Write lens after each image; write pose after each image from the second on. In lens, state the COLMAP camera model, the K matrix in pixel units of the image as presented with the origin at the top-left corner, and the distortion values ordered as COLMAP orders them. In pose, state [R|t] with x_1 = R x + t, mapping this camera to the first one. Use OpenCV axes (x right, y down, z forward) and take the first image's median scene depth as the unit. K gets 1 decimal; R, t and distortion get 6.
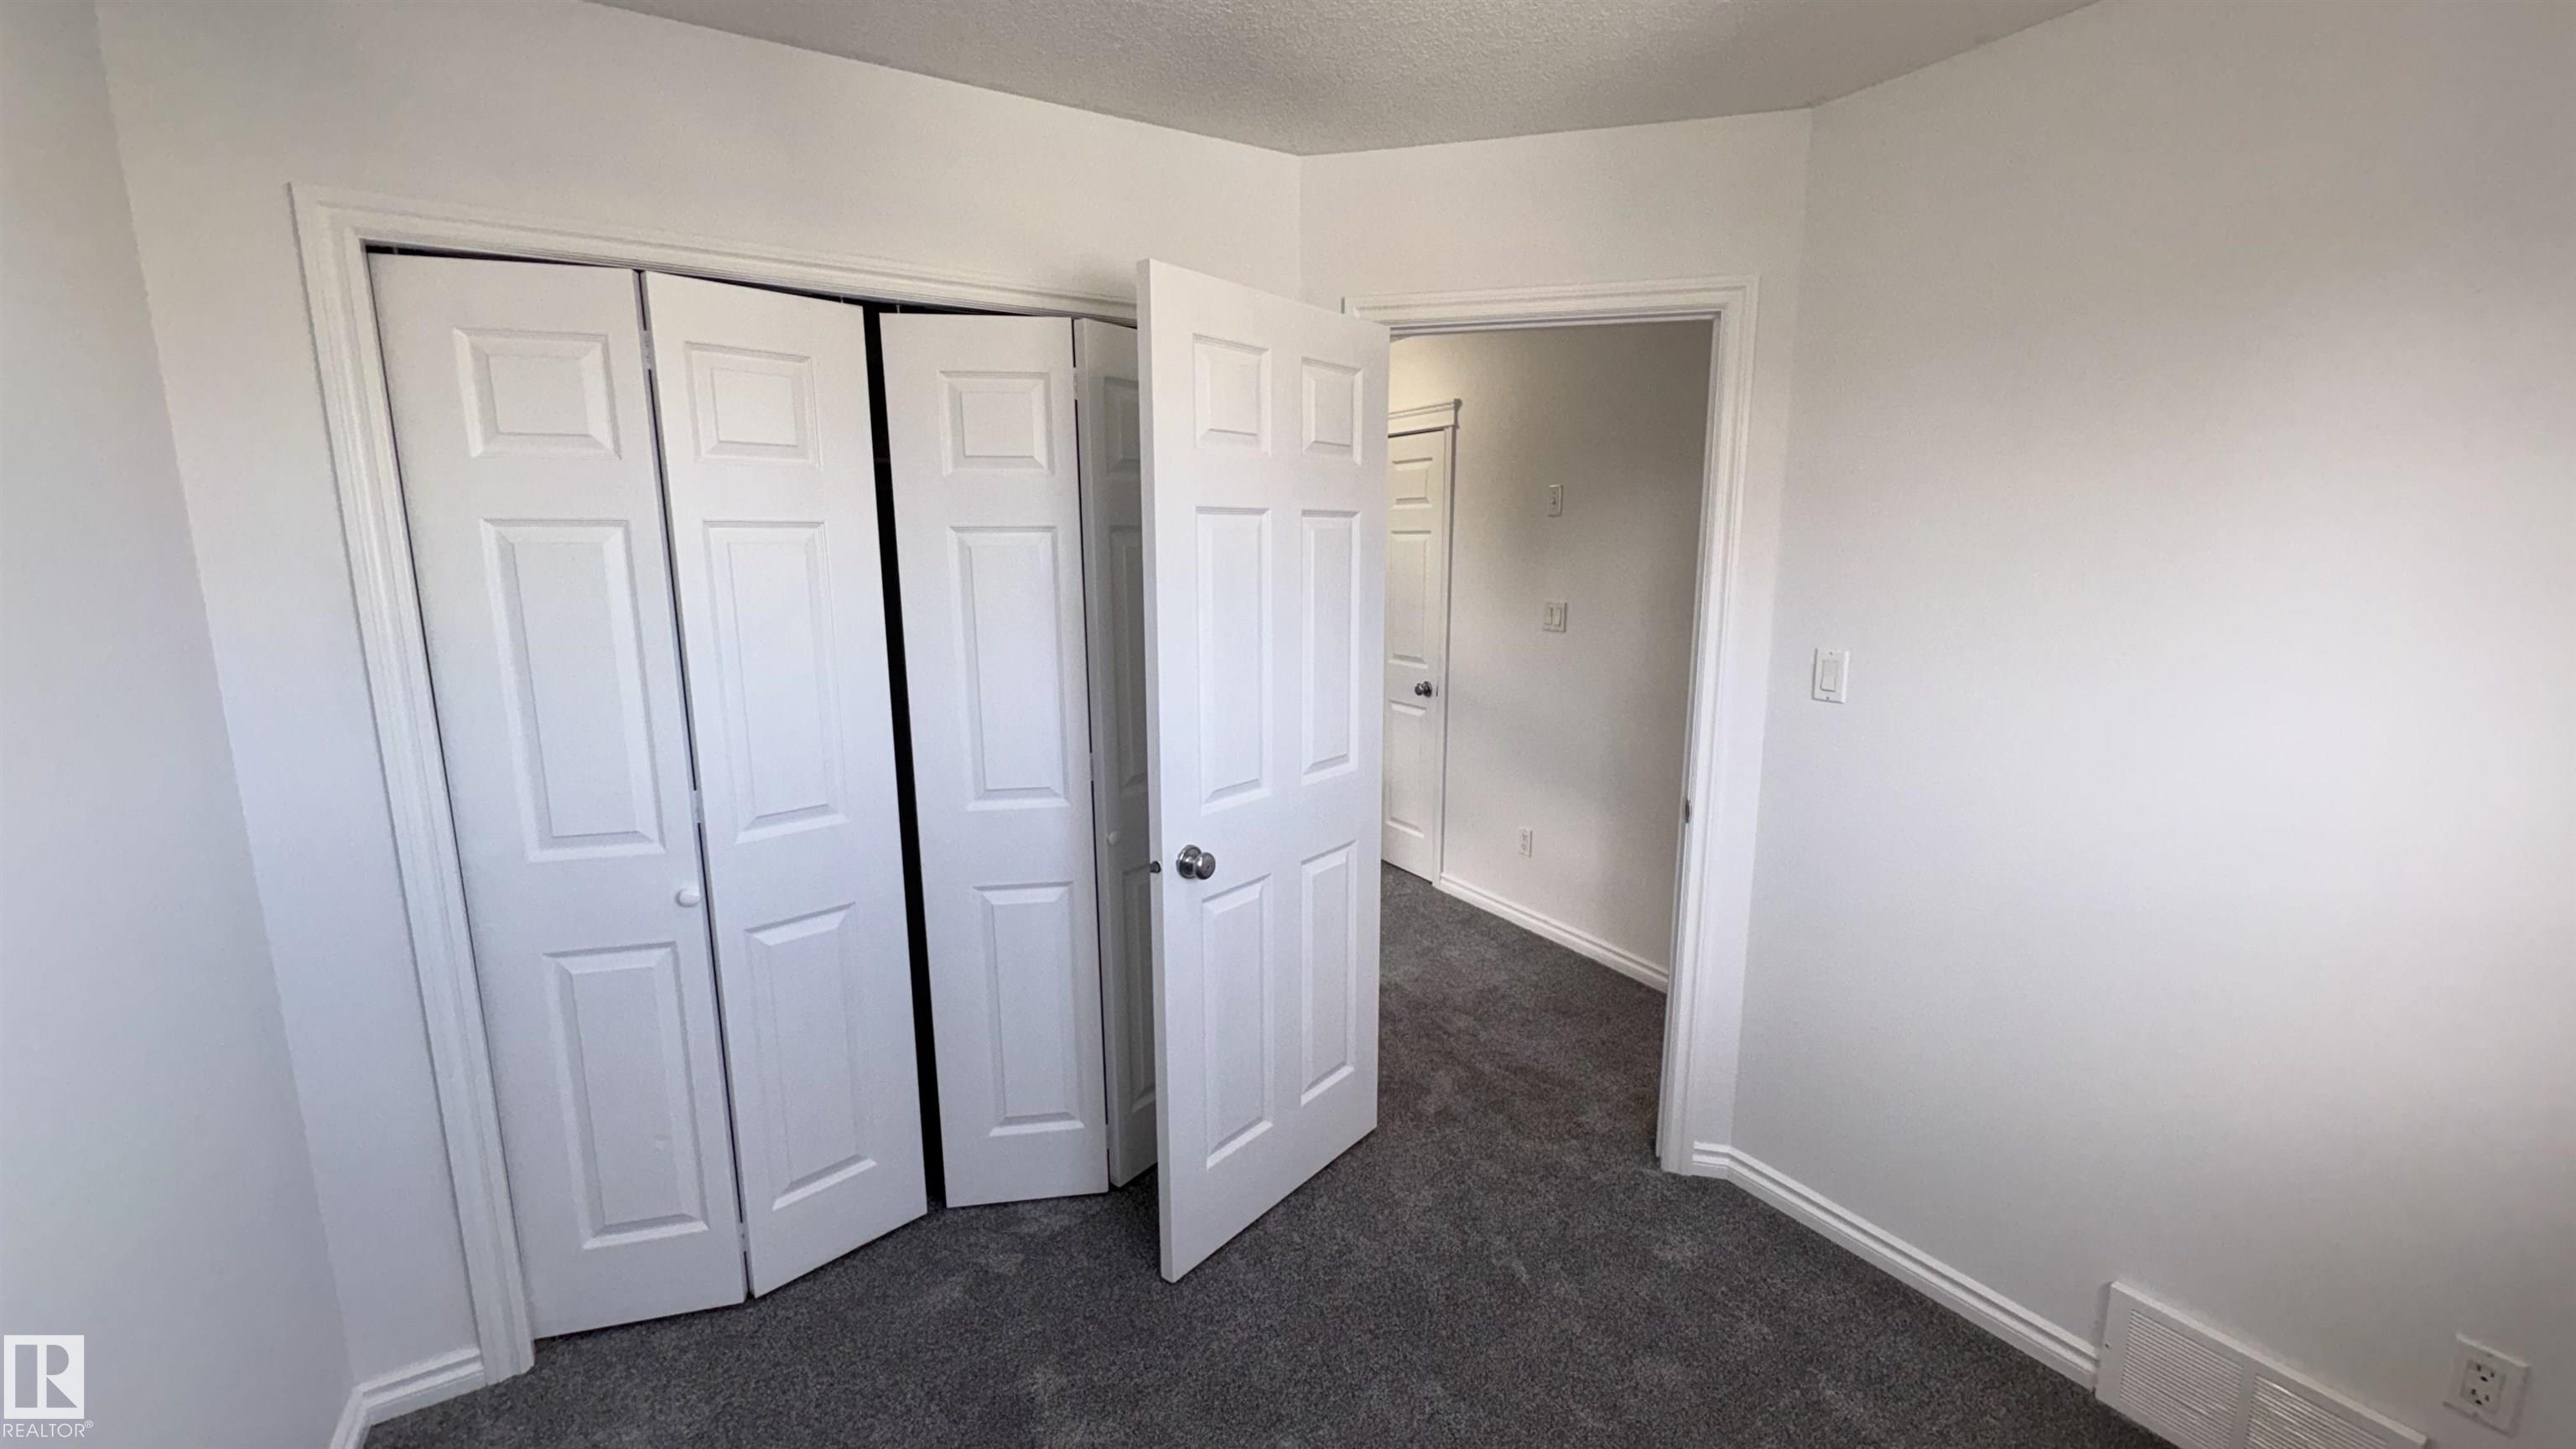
lens RADIAL K [[1021.2, 0, 1271.2], [0, 1021.2, 716.6], [0, 0, 1]] dist [-0.005402, 0.000324]
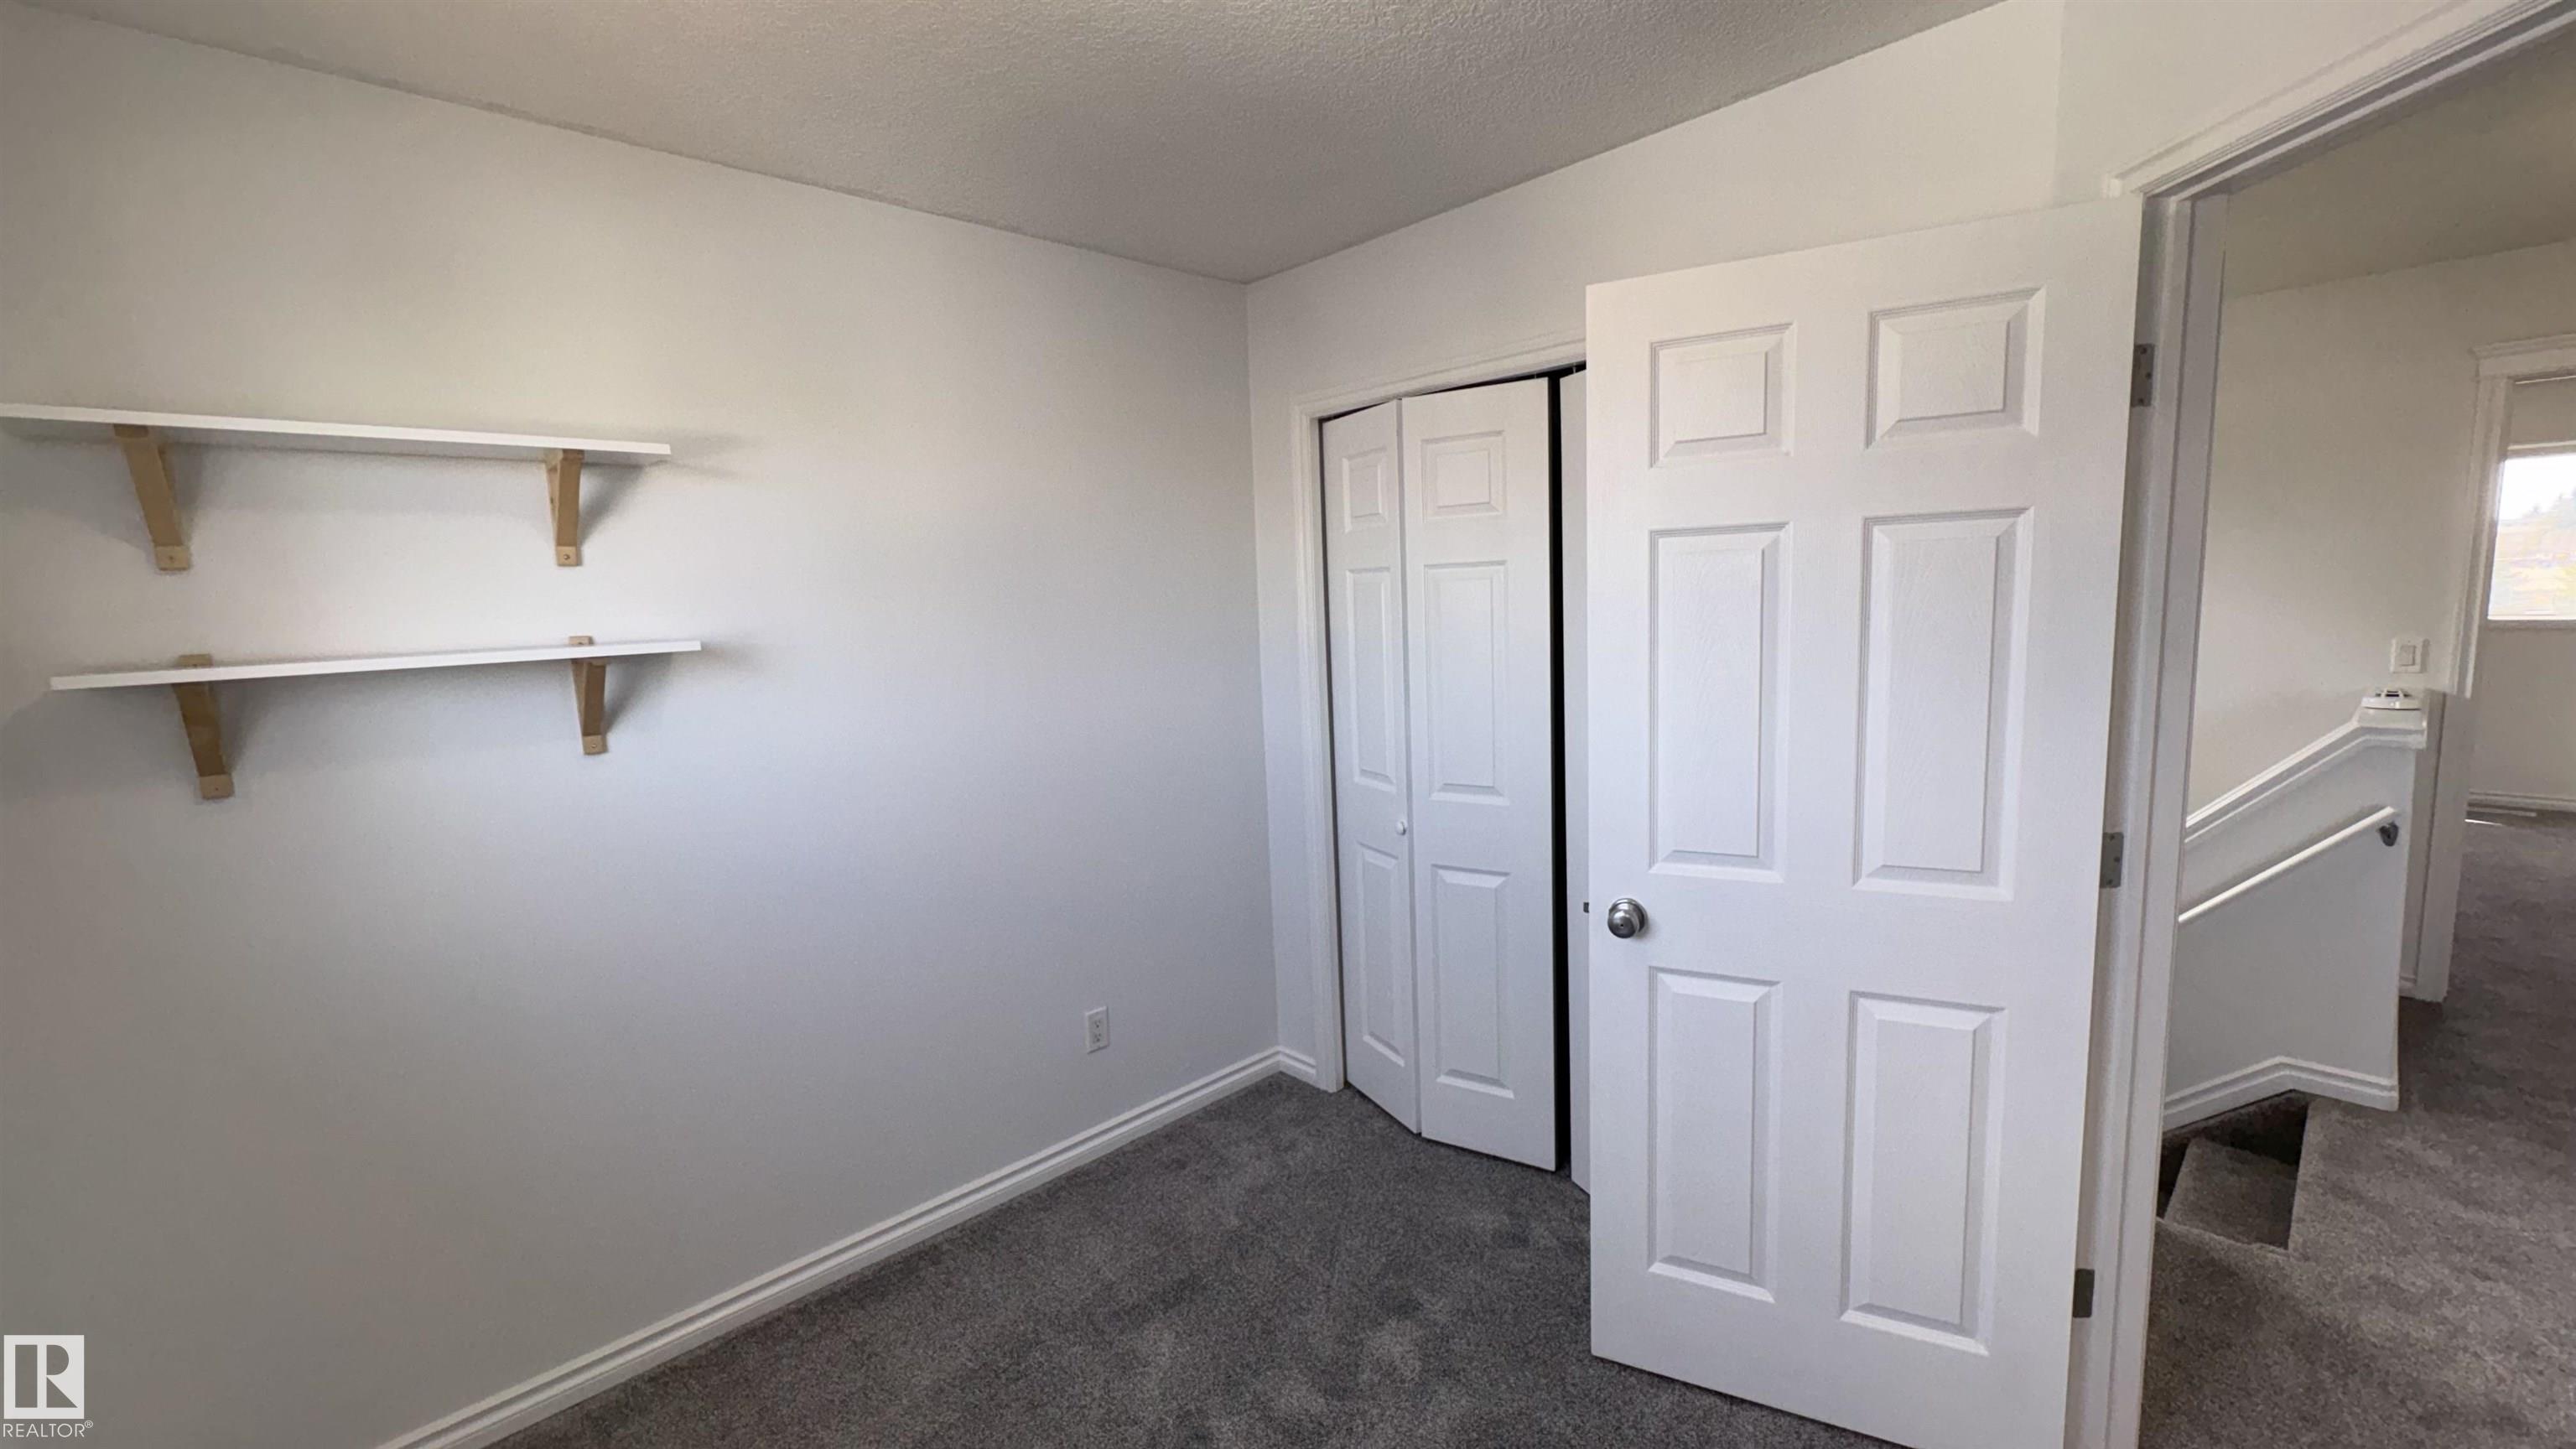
lens RADIAL K [[1021.2, 0, 1282.5], [0, 1021.2, 709.2], [0, 0, 1]] dist [-0.005402, 0.000324]
pose [[0.212963, 0.106969, -0.971187, 0.706452], [-0.118207, 0.989509, 0.083066, -0.080398], [0.969884, 0.097111, 0.223373, 0.461684]]
